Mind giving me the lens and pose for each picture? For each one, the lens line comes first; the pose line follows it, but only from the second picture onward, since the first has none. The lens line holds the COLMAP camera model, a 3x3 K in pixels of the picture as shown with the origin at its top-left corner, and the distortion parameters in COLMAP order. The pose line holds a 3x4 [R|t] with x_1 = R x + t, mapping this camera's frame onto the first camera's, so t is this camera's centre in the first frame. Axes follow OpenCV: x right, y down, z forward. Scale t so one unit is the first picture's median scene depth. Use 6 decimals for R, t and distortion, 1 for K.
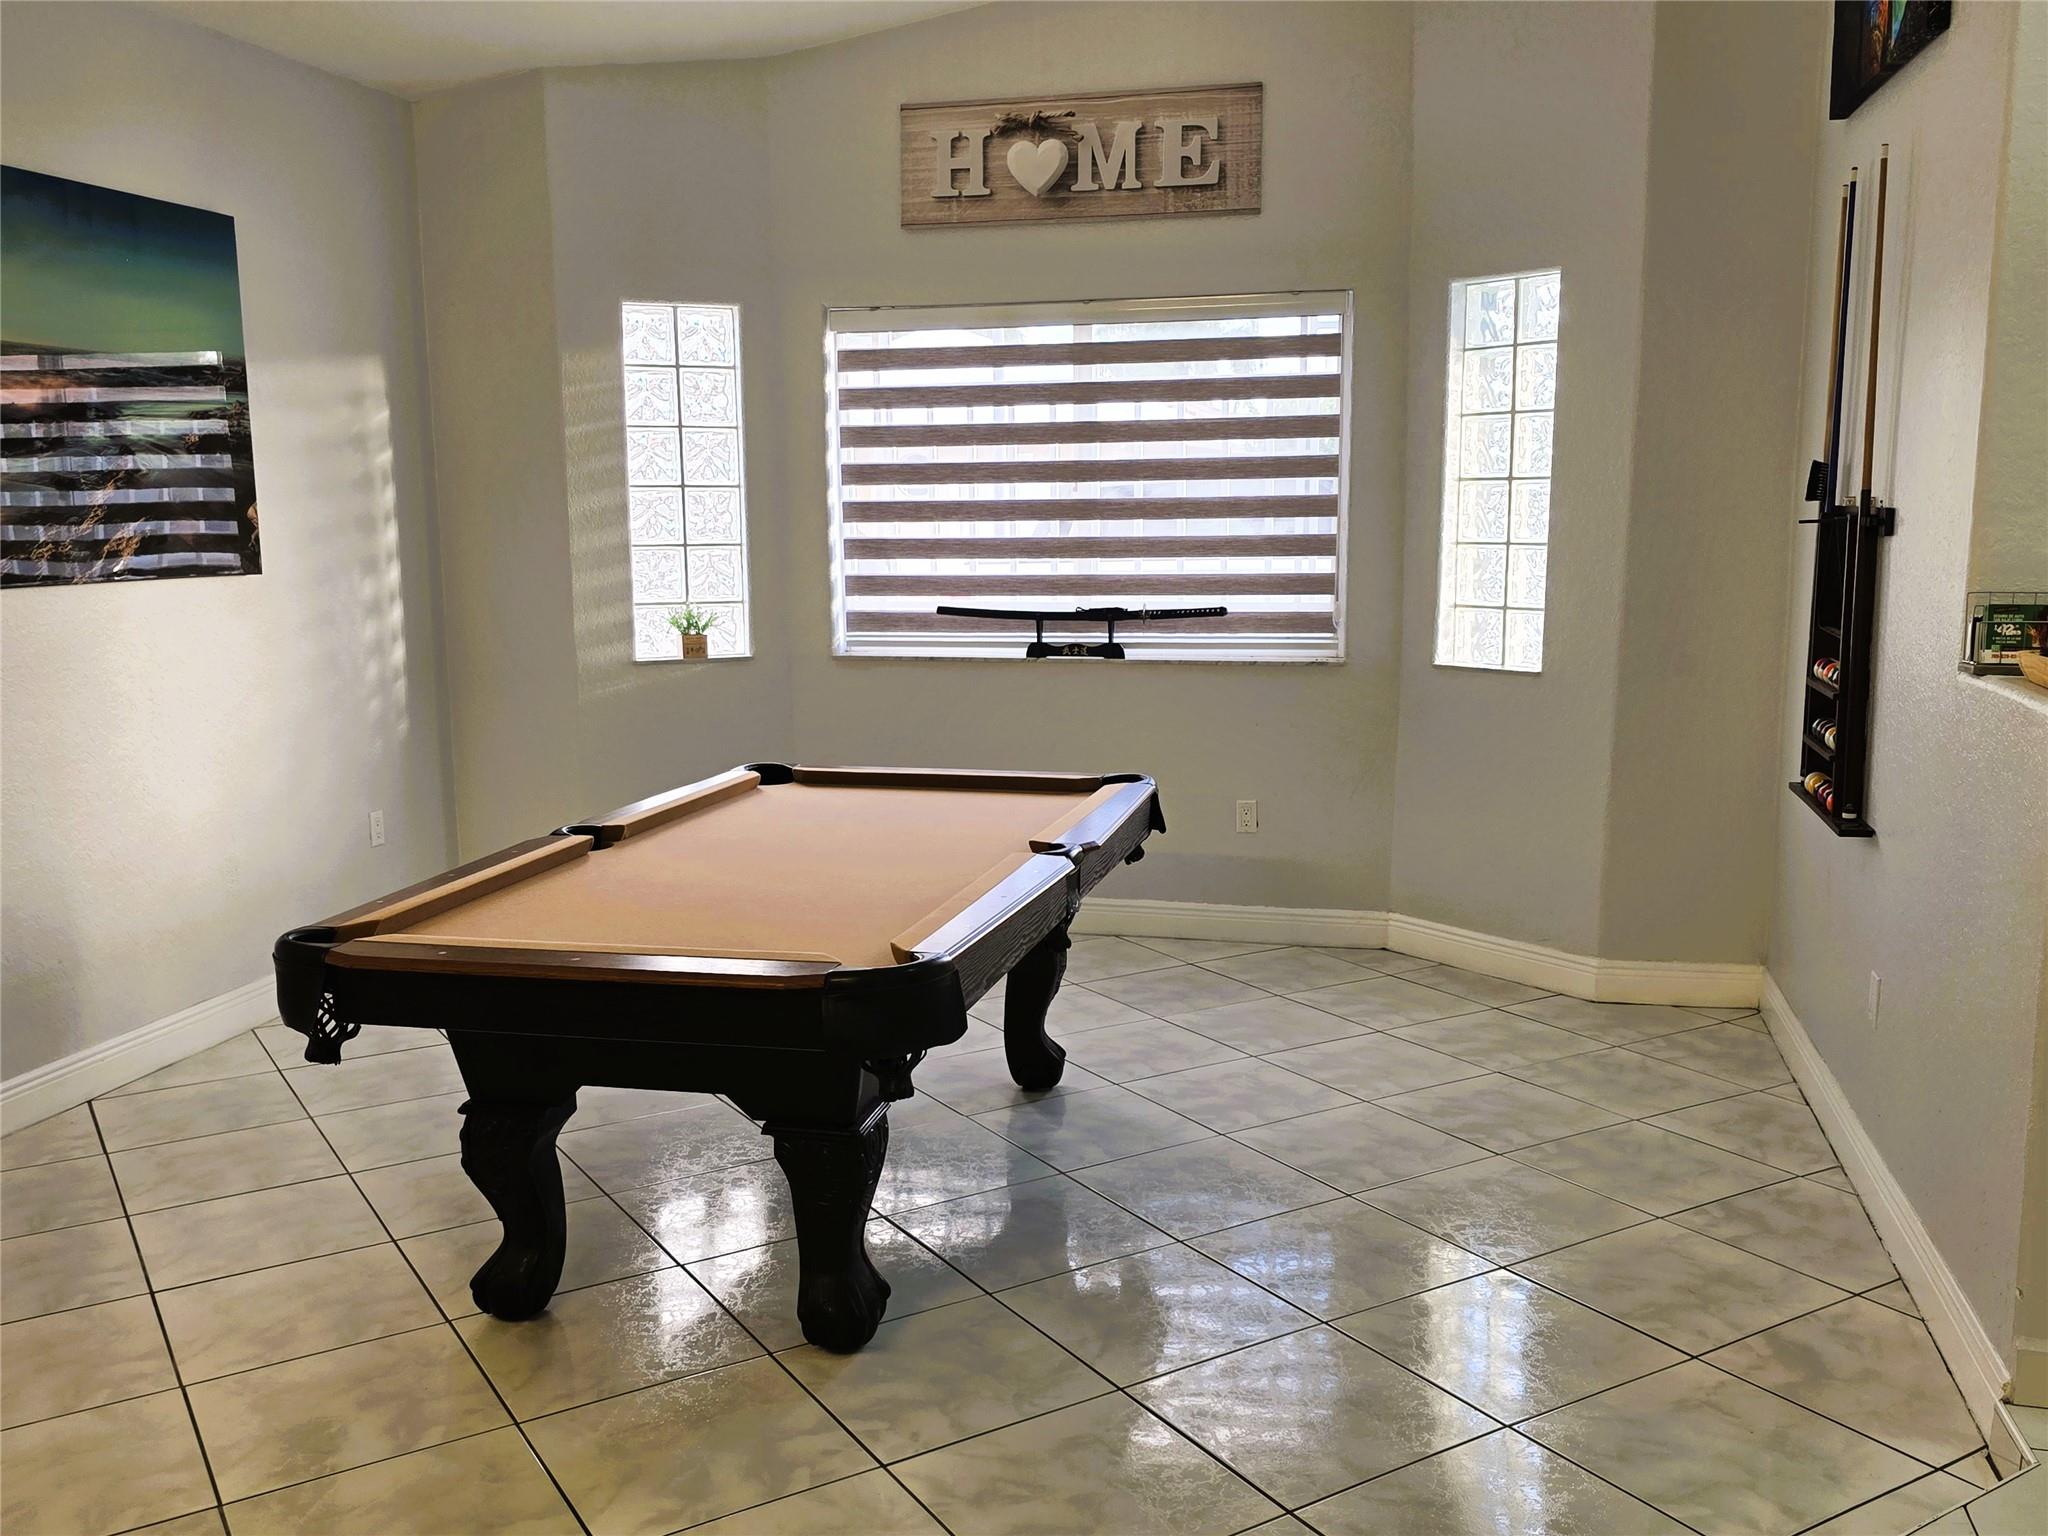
lens RADIAL K [[1773.2, 0, 1021.7], [0, 1773.2, 830.7], [0, 0, 1]] dist [0.024812, -0.066311]
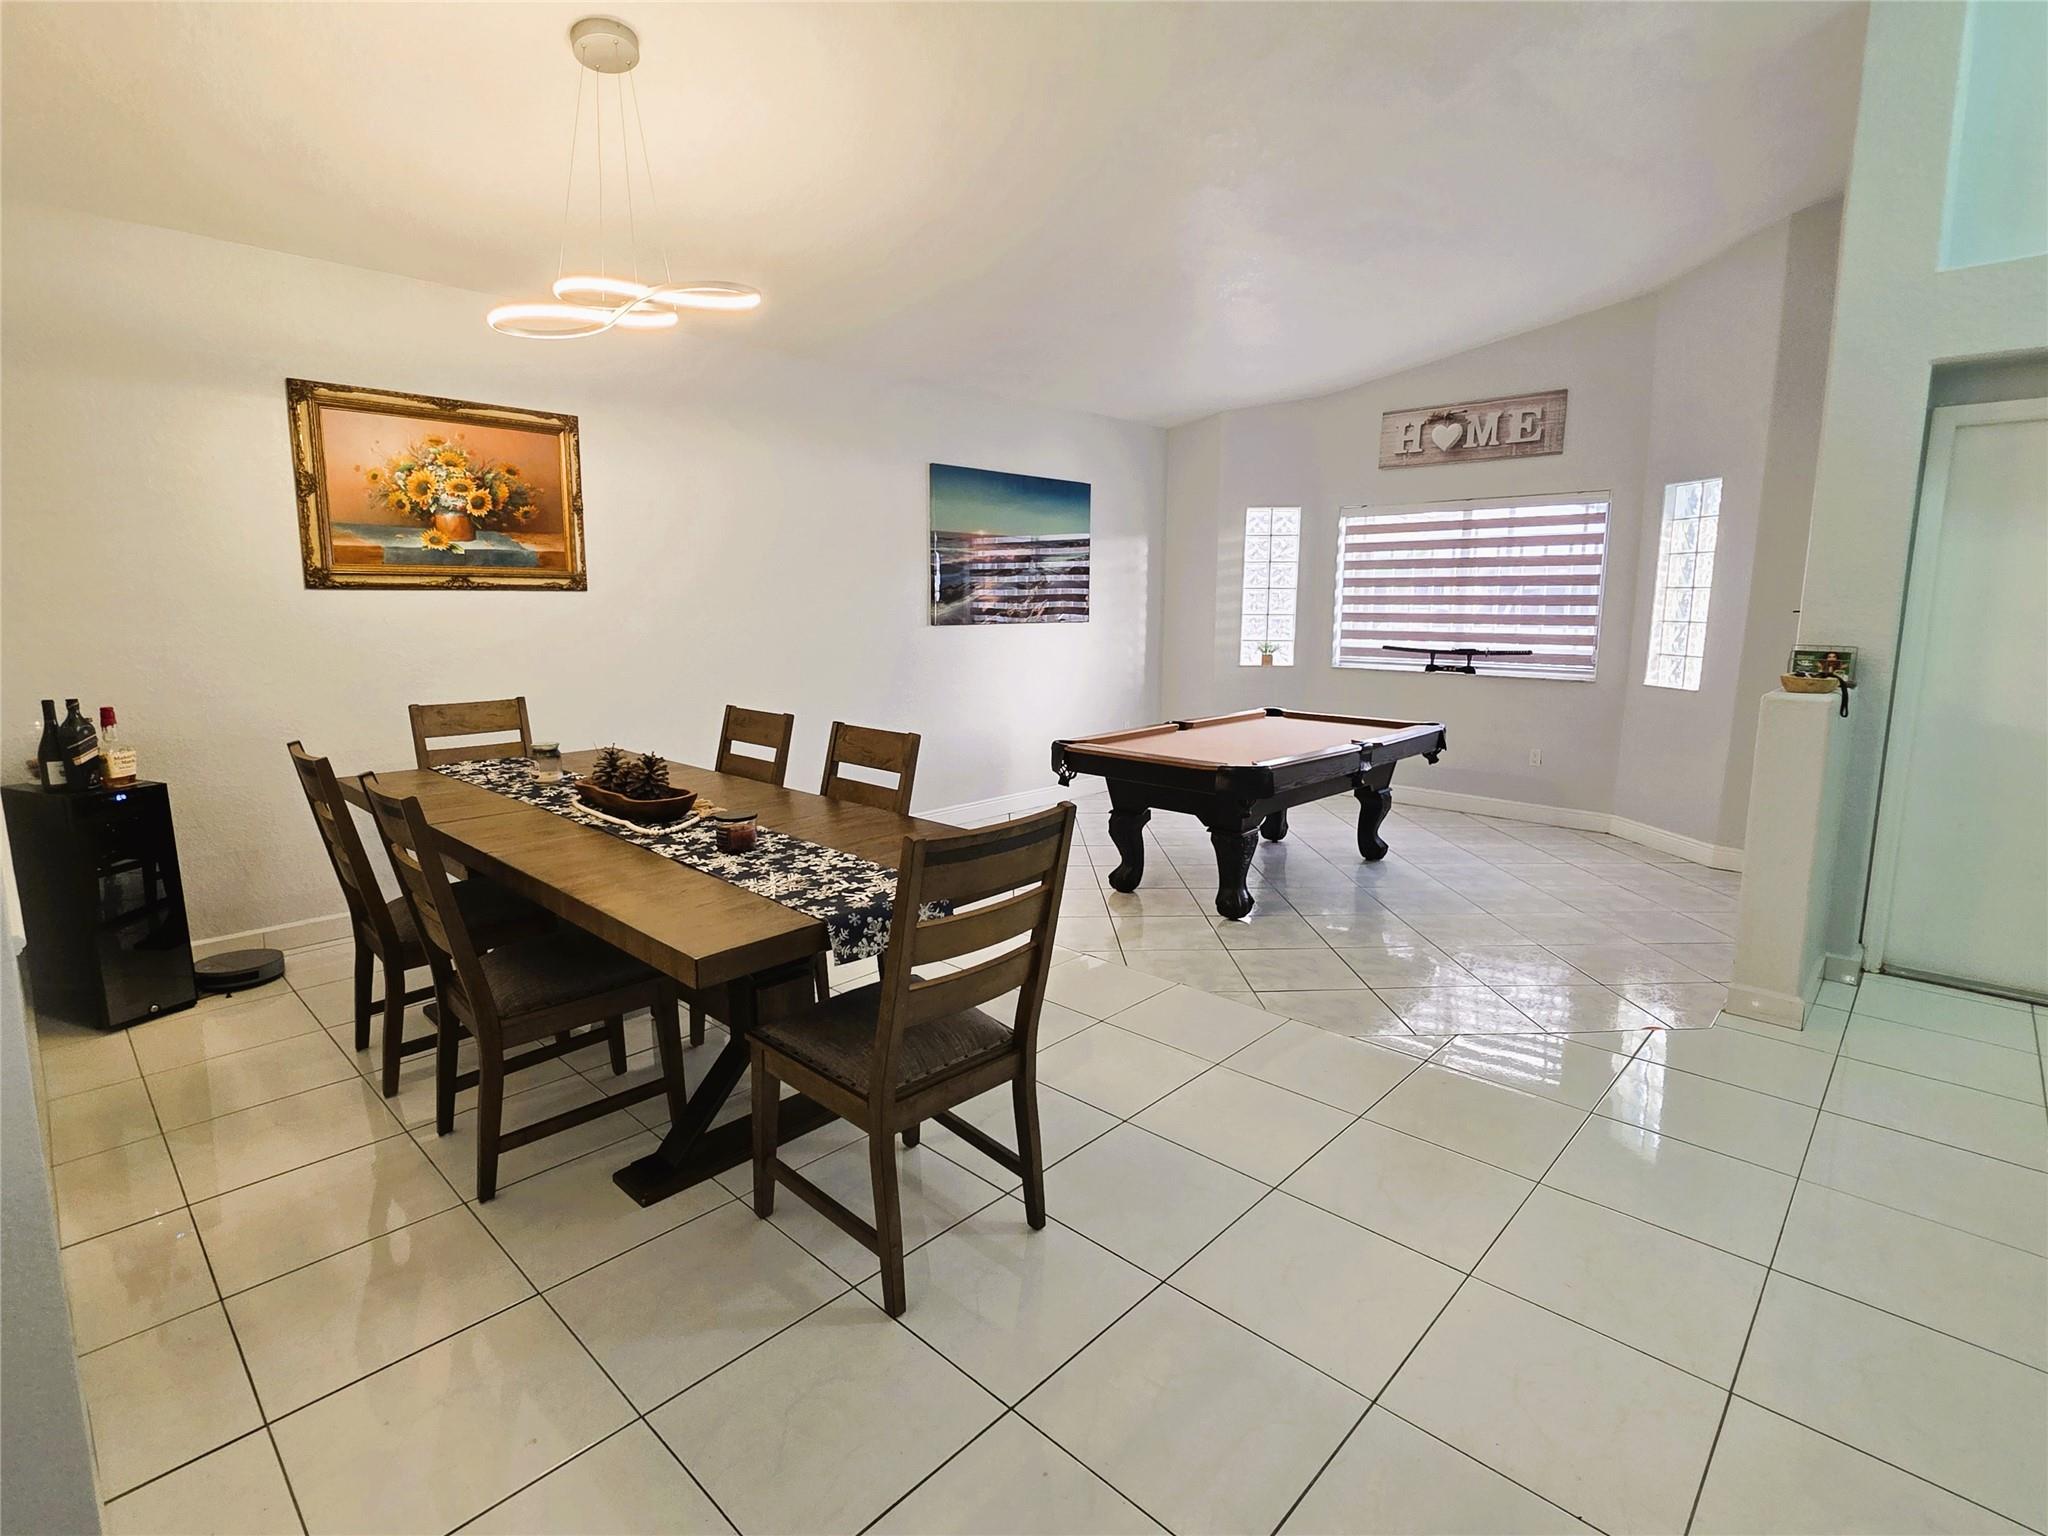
lens RADIAL K [[989.4, 0, 1031.1], [0, 989.4, 753.4], [0, 0, 1]] dist [-0.013023, -0.000299]
pose [[0.870705, 0.086219, -0.484189, 0.178686], [-0.096677, 0.995310, 0.003381, 0.040093], [0.482209, 0.043866, 0.874957, -0.235823]]
